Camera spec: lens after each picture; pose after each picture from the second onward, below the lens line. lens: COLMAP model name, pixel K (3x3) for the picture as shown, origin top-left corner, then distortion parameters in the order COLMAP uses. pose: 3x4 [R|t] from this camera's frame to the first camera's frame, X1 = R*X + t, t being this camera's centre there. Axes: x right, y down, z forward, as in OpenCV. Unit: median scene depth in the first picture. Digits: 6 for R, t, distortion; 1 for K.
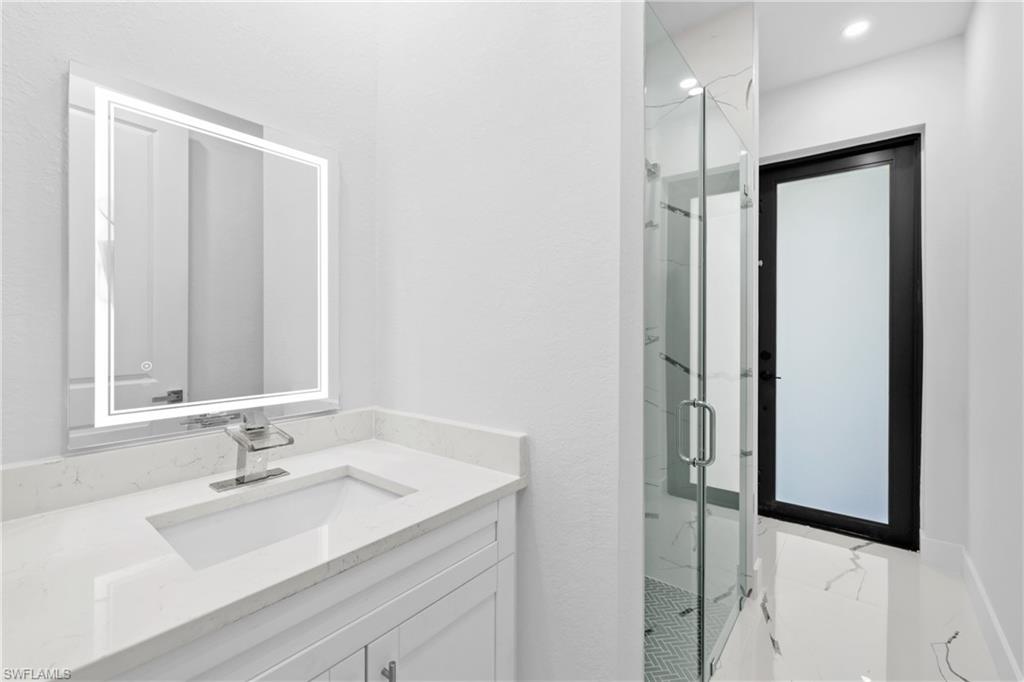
lens RADIAL K [[445.4, 0, 519.8], [0, 445.4, 331.4], [0, 0, 1]] dist [-0.001144, -0.000499]
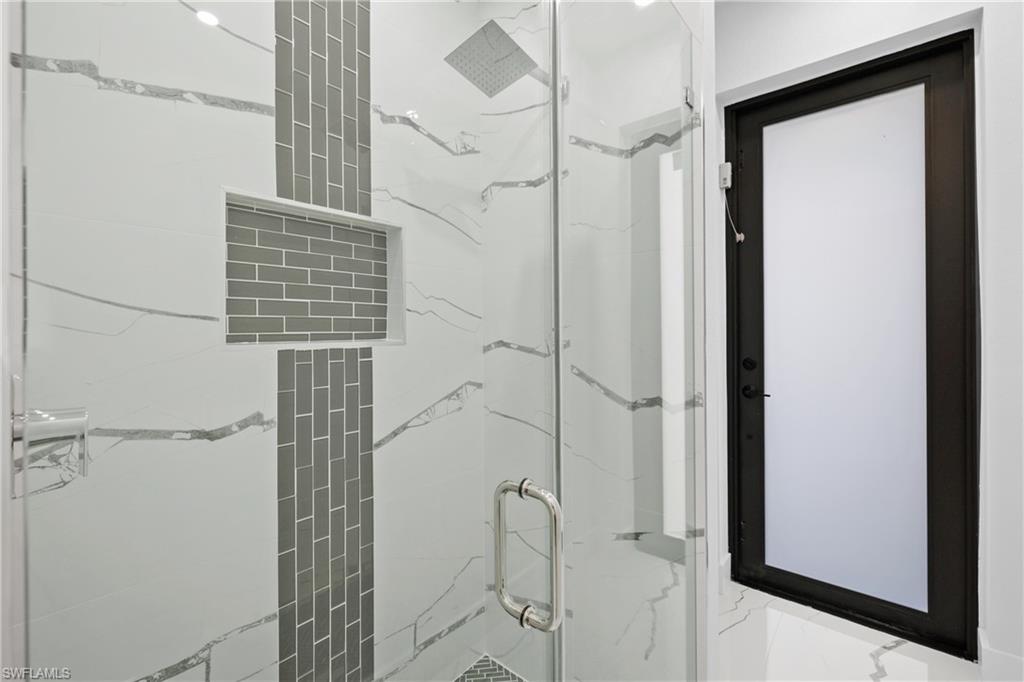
lens RADIAL K [[445.4, 0, 516.6], [0, 445.4, 330.4], [0, 0, 1]] dist [-0.001144, -0.000499]
pose [[0.999564, -0.007004, -0.028688, 0.222115], [0.006828, 0.999957, -0.006211, -0.000095], [0.028731, 0.006012, 0.999569, 0.300529]]
